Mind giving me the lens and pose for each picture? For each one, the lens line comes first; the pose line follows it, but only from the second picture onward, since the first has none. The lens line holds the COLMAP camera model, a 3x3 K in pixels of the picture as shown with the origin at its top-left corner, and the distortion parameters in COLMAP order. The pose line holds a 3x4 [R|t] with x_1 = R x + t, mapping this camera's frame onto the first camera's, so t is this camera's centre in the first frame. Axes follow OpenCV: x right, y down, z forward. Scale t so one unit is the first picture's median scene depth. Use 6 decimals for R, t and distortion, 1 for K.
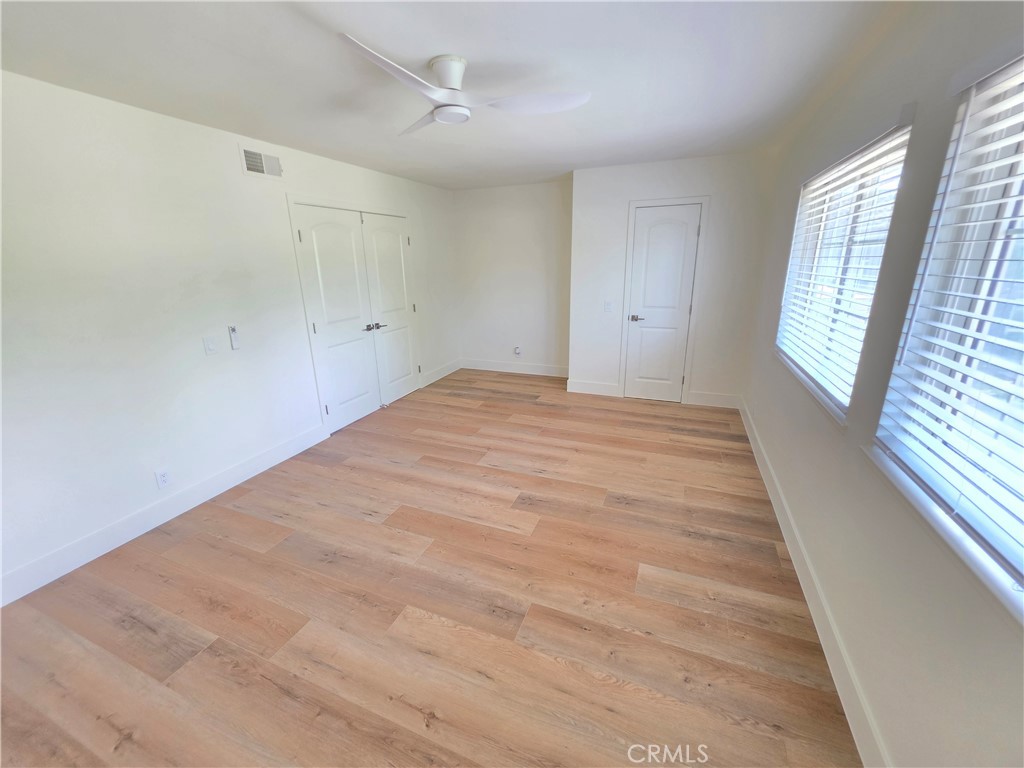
lens RADIAL K [[412.8, 0, 508.7], [0, 412.8, 382.8], [0, 0, 1]] dist [-0.000126, -0.000490]
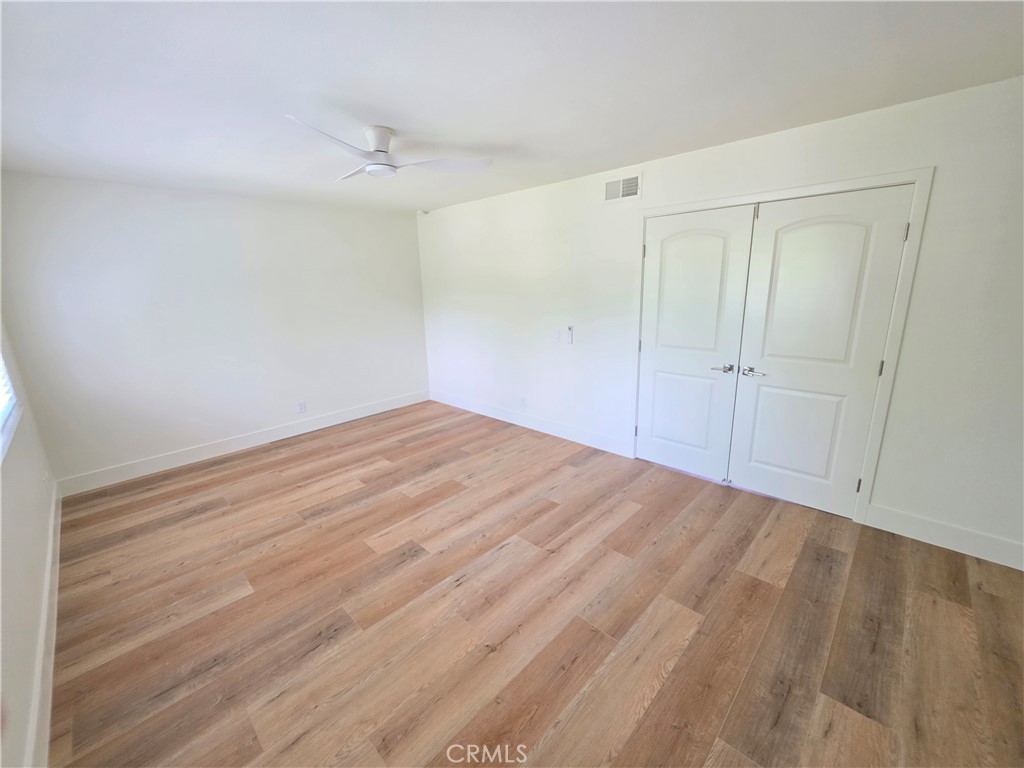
lens RADIAL K [[412.8, 0, 508.7], [0, 412.8, 382.8], [0, 0, 1]] dist [-0.000126, -0.000490]
pose [[-0.370195, 0.258495, -0.892264, 0.709678], [-0.232956, 0.903980, 0.358542, -0.446133], [0.899270, 0.340589, -0.274430, 1.375872]]
